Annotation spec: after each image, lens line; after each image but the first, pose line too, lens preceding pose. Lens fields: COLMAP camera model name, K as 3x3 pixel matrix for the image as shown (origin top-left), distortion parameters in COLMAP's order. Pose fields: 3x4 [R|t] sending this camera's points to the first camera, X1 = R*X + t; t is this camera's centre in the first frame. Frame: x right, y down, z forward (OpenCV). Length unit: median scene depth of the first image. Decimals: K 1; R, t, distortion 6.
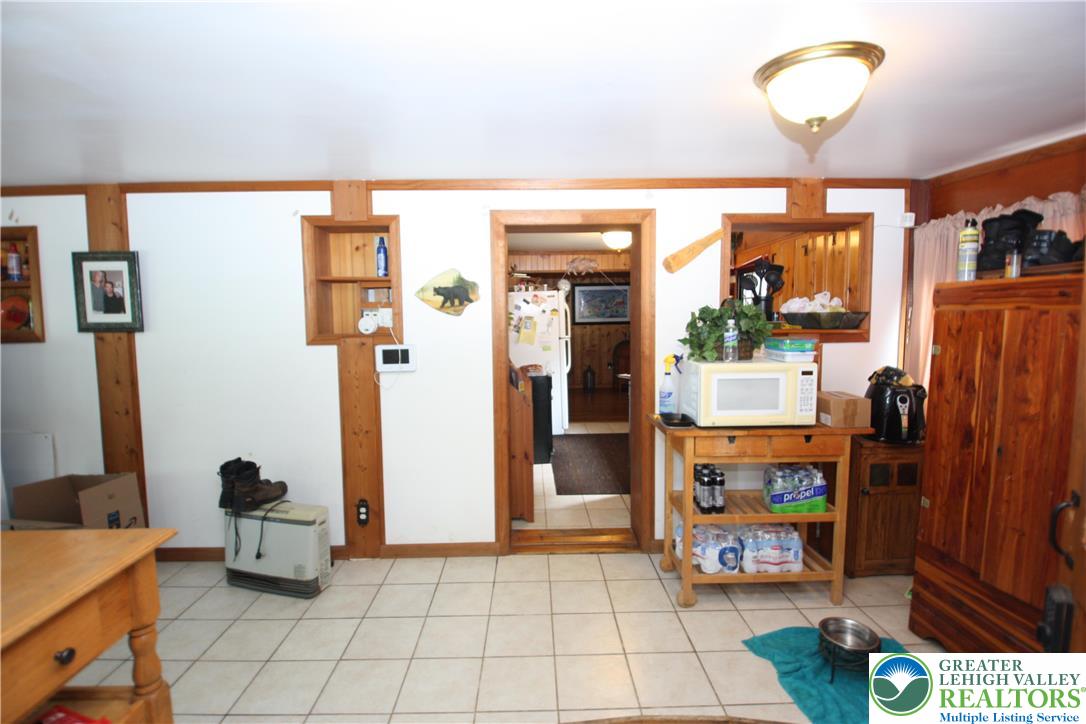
lens RADIAL K [[495.7, 0, 540.4], [0, 495.7, 360.0], [0, 0, 1]] dist [0.000467, -0.019263]
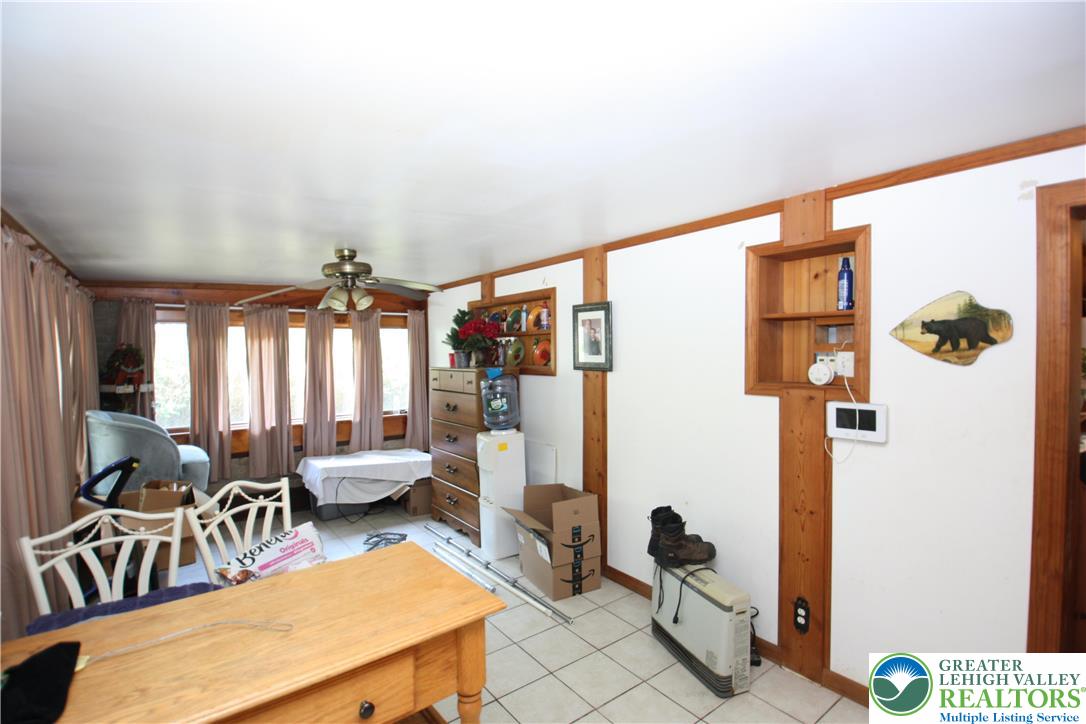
lens RADIAL K [[495.7, 0, 540.4], [0, 495.7, 360.0], [0, 0, 1]] dist [0.000467, -0.019263]
pose [[0.584831, 0.017316, -0.810971, 0.021009], [-0.070657, 0.997060, -0.029665, -0.038727], [0.808072, 0.074649, 0.584334, 0.201206]]
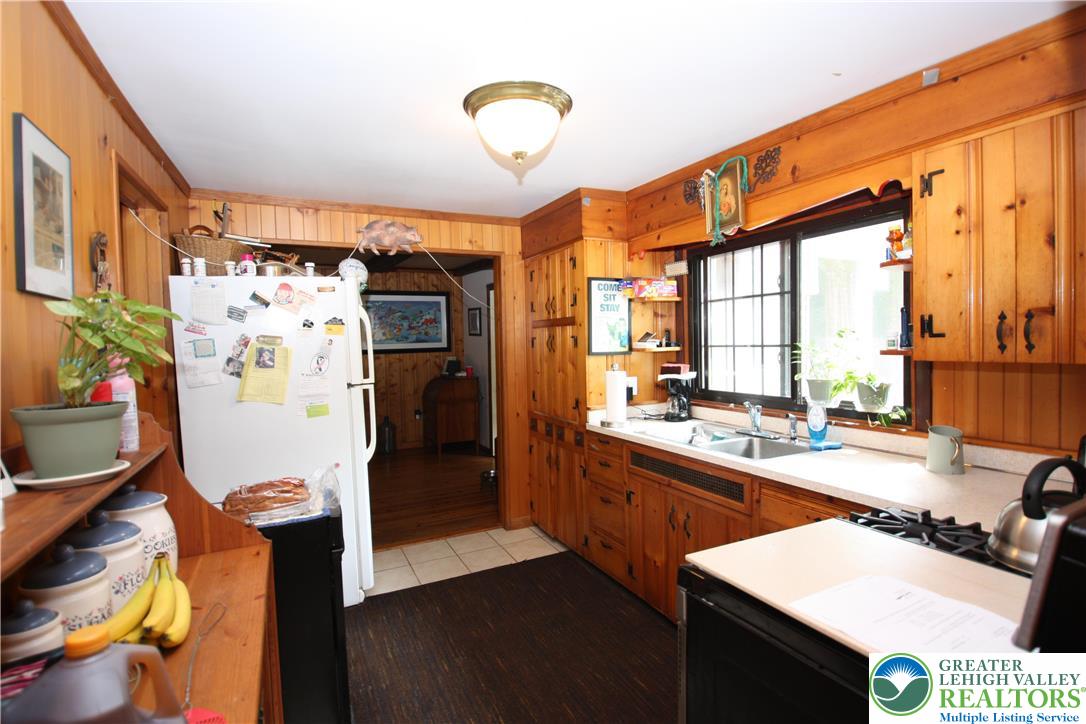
lens RADIAL K [[495.7, 0, 540.4], [0, 495.7, 360.0], [0, 0, 1]] dist [0.000467, -0.019263]
pose [[0.902026, -0.023495, 0.431041, 0.003193], [0.047291, 0.997886, -0.044572, -0.039625], [-0.429083, 0.060589, 0.901231, 0.537443]]
